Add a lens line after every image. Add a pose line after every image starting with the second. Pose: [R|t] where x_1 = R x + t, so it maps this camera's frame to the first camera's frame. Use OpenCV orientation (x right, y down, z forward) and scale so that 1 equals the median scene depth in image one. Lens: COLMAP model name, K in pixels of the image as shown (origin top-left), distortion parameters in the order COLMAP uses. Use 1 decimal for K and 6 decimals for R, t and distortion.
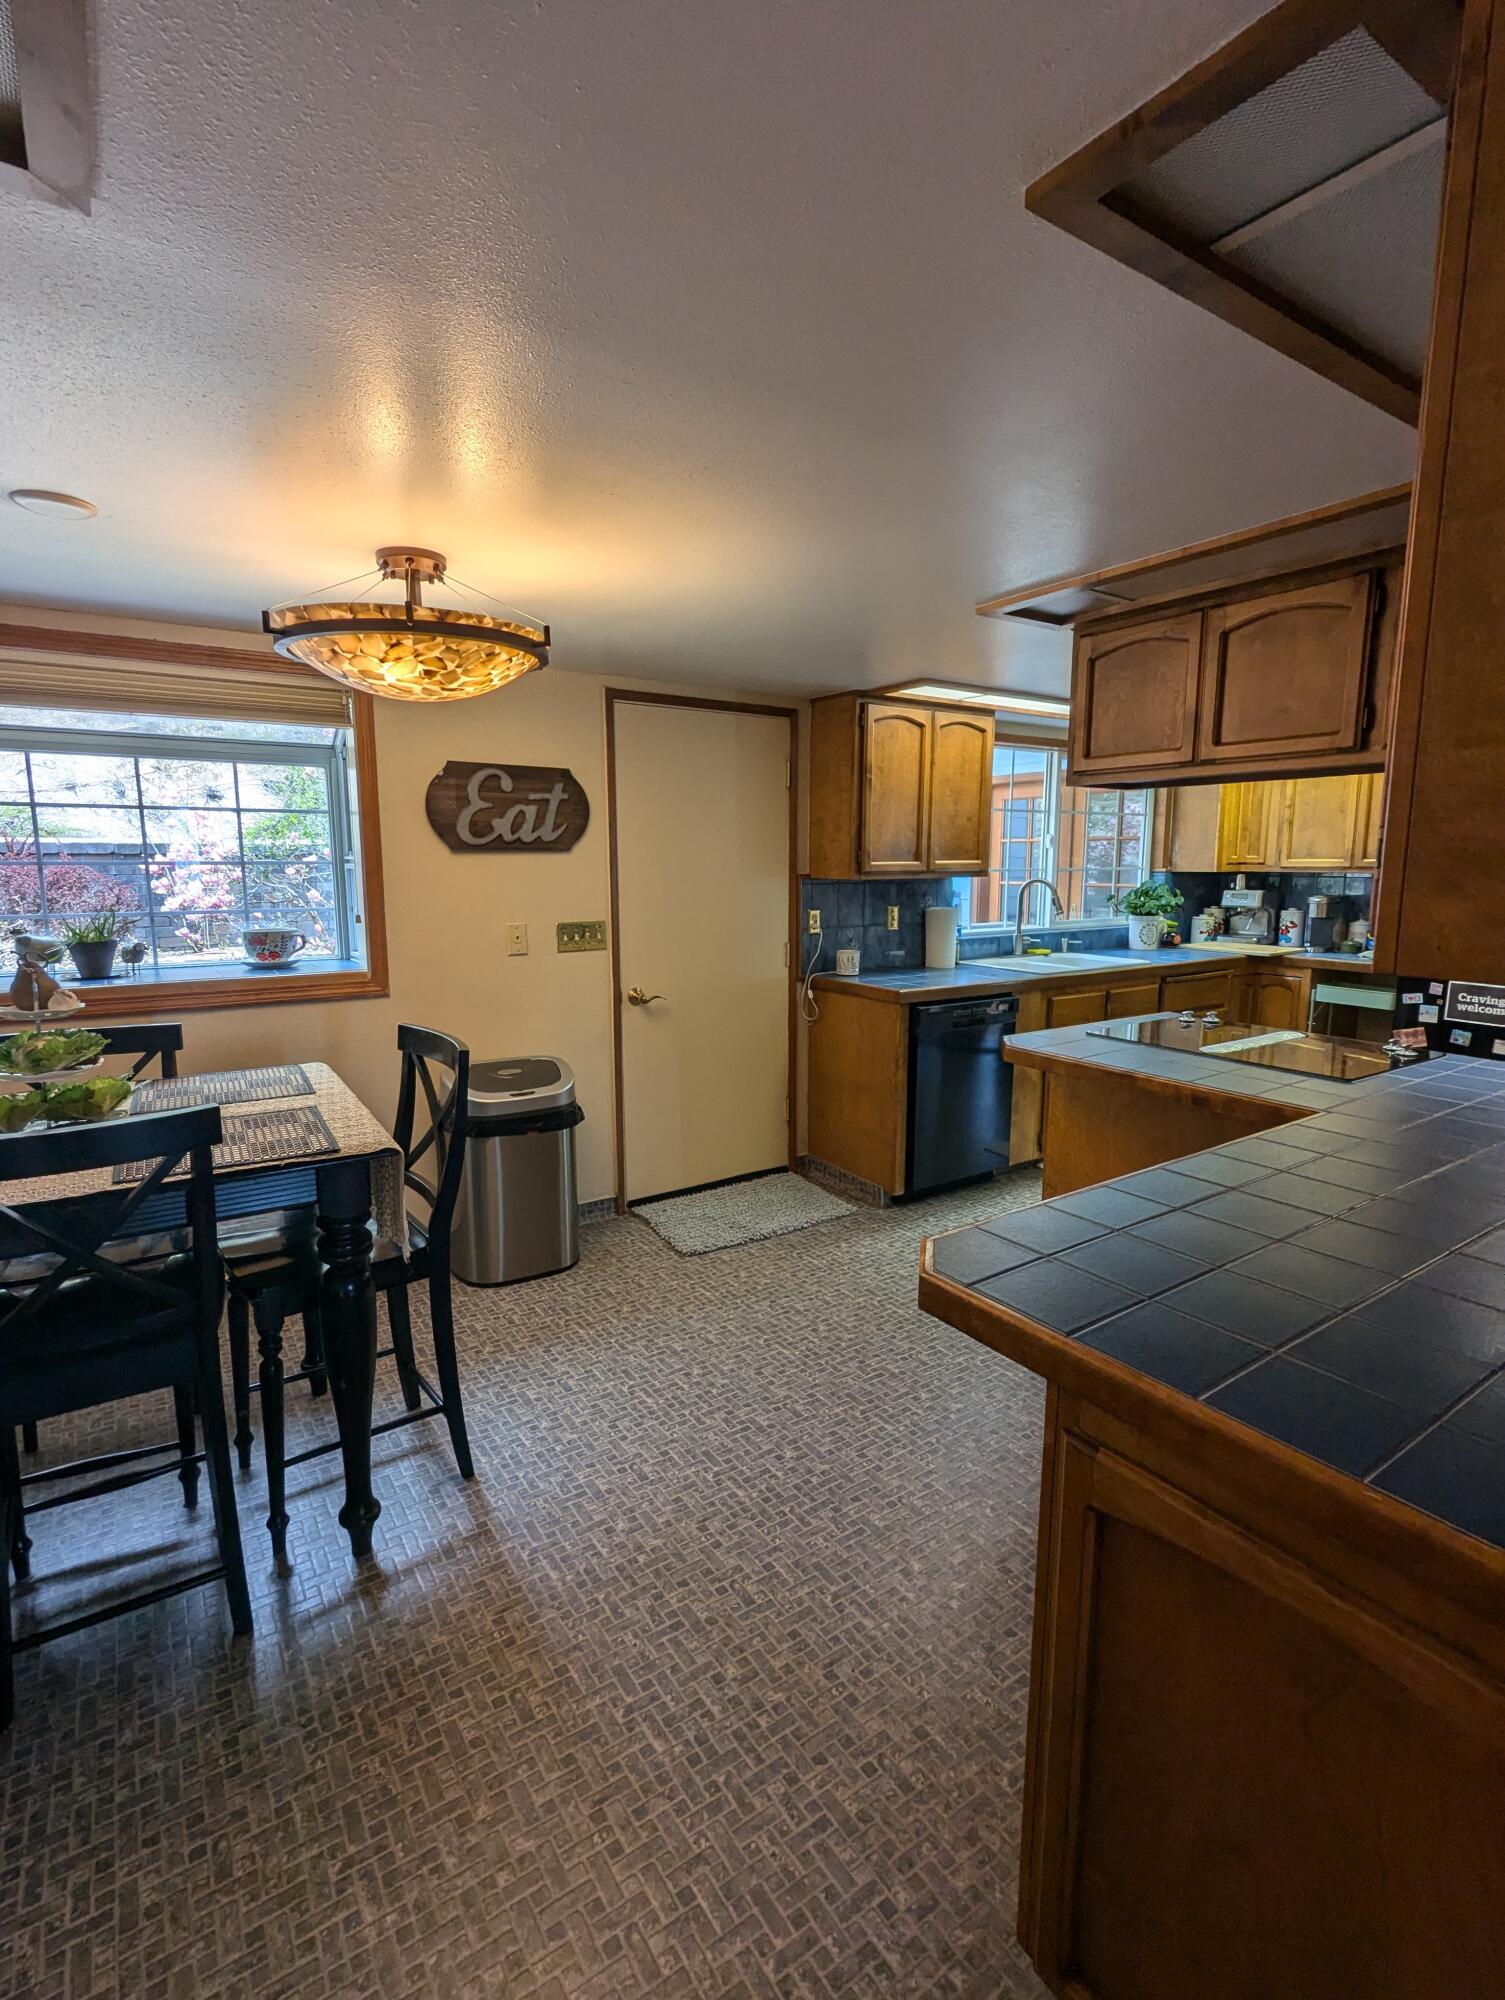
lens RADIAL K [[950.3, 0, 759.7], [0, 950.3, 999.7], [0, 0, 1]] dist [0.000597, 0.002129]
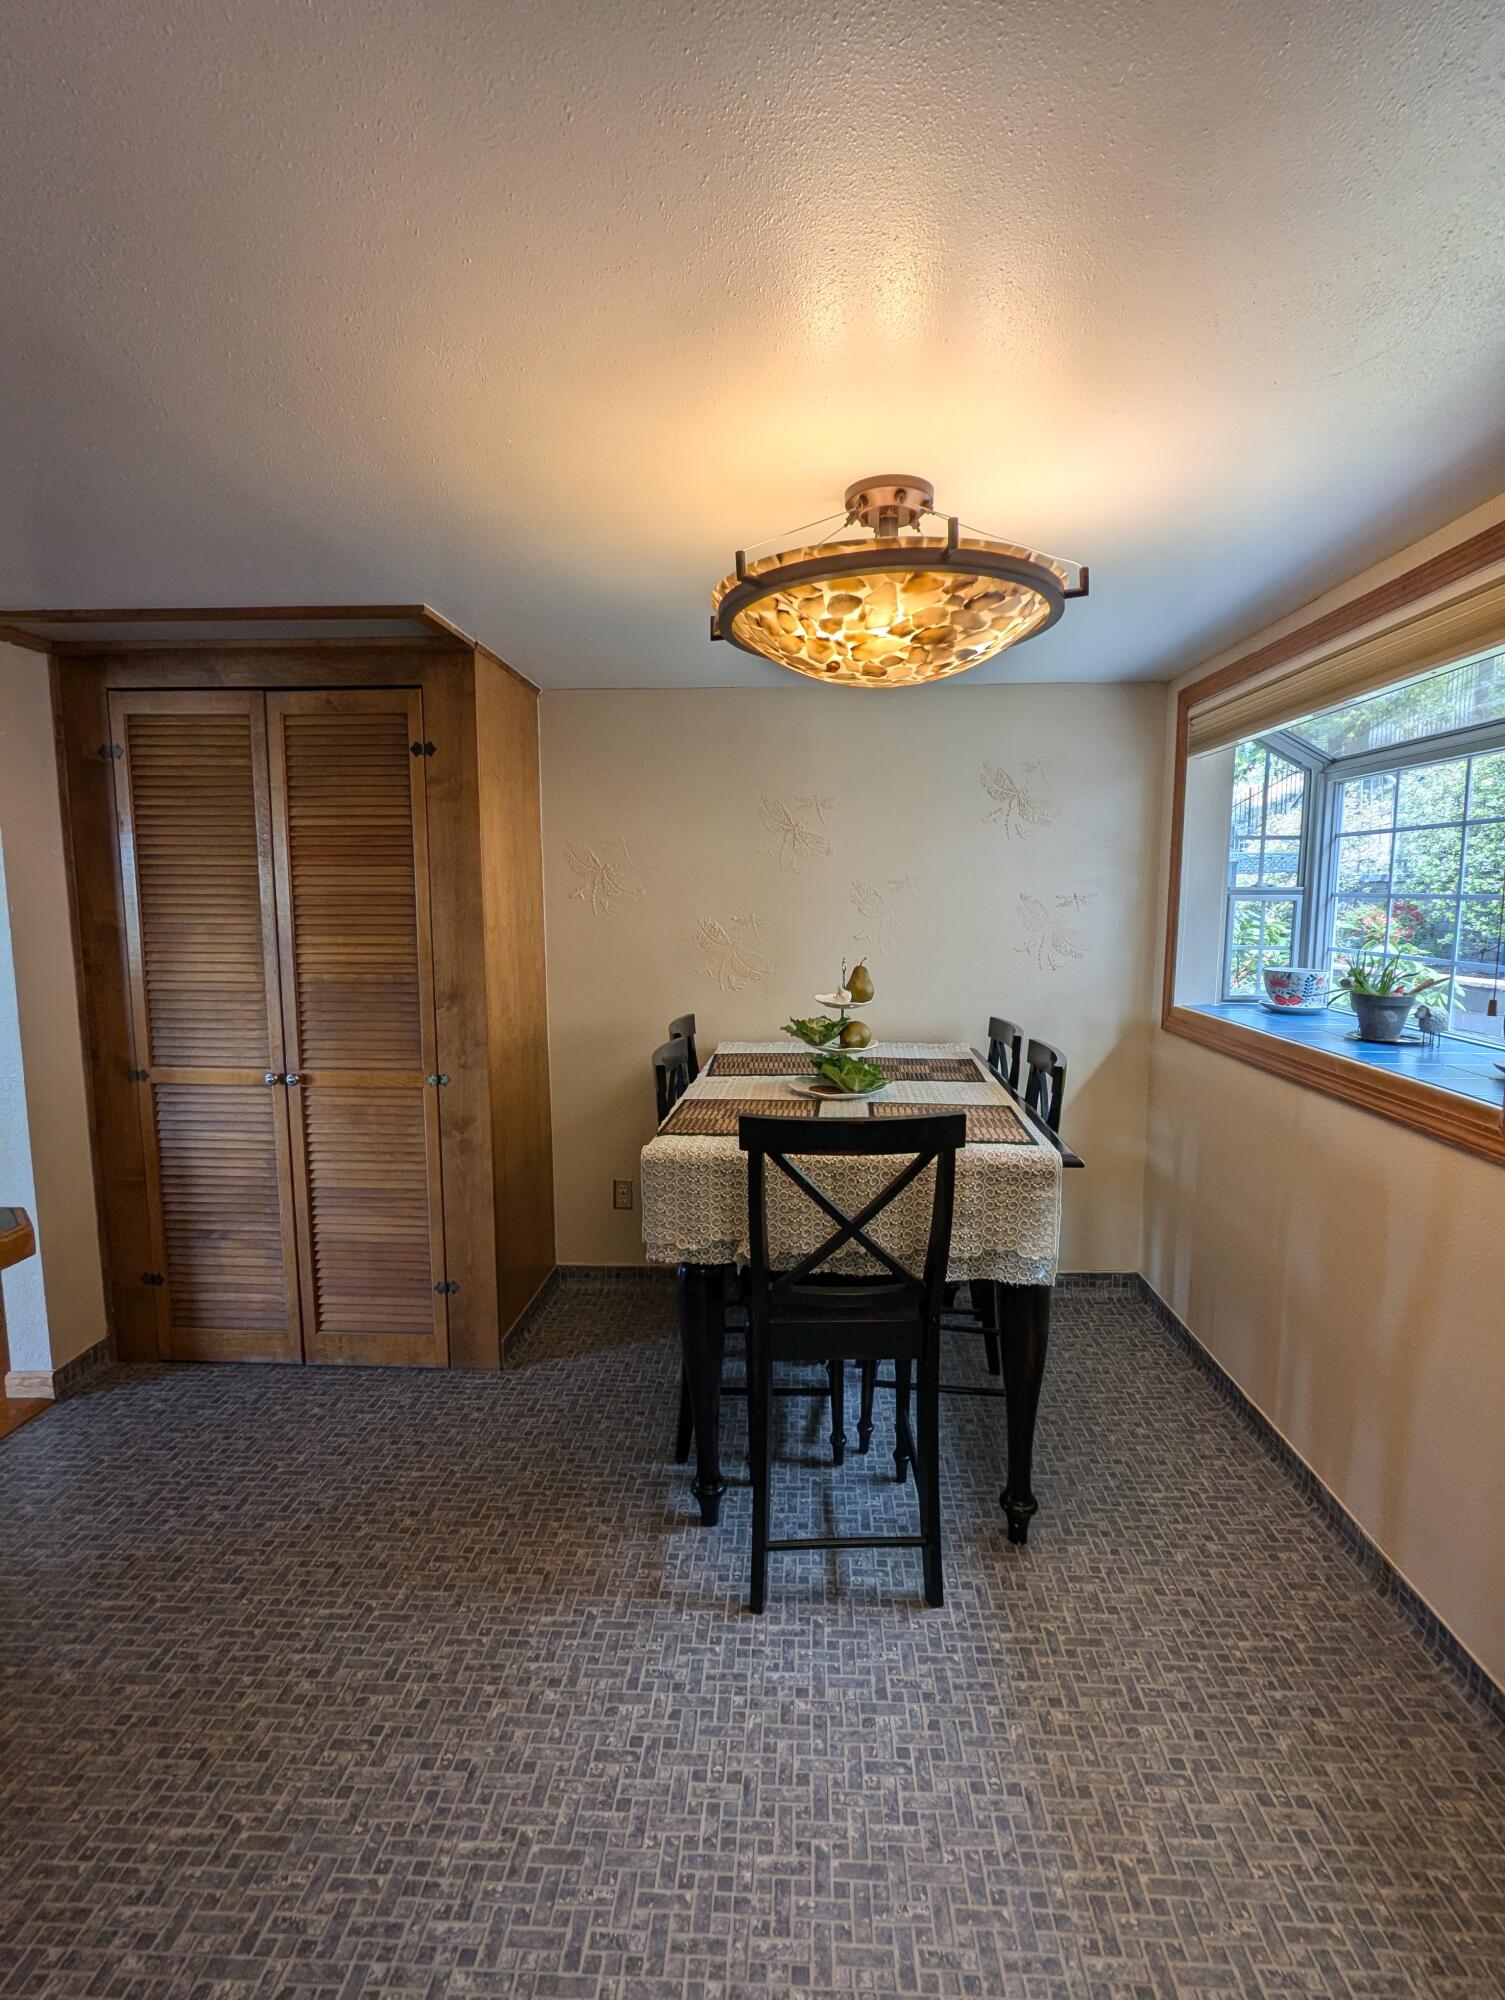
lens RADIAL K [[950.3, 0, 755.9], [0, 950.3, 1000.5], [0, 0, 1]] dist [0.000597, 0.002129]
pose [[-0.598588, 0.090111, -0.795973, 0.340183], [-0.118834, 0.972670, 0.199479, -0.119771], [0.792194, 0.213994, -0.571520, 0.833373]]
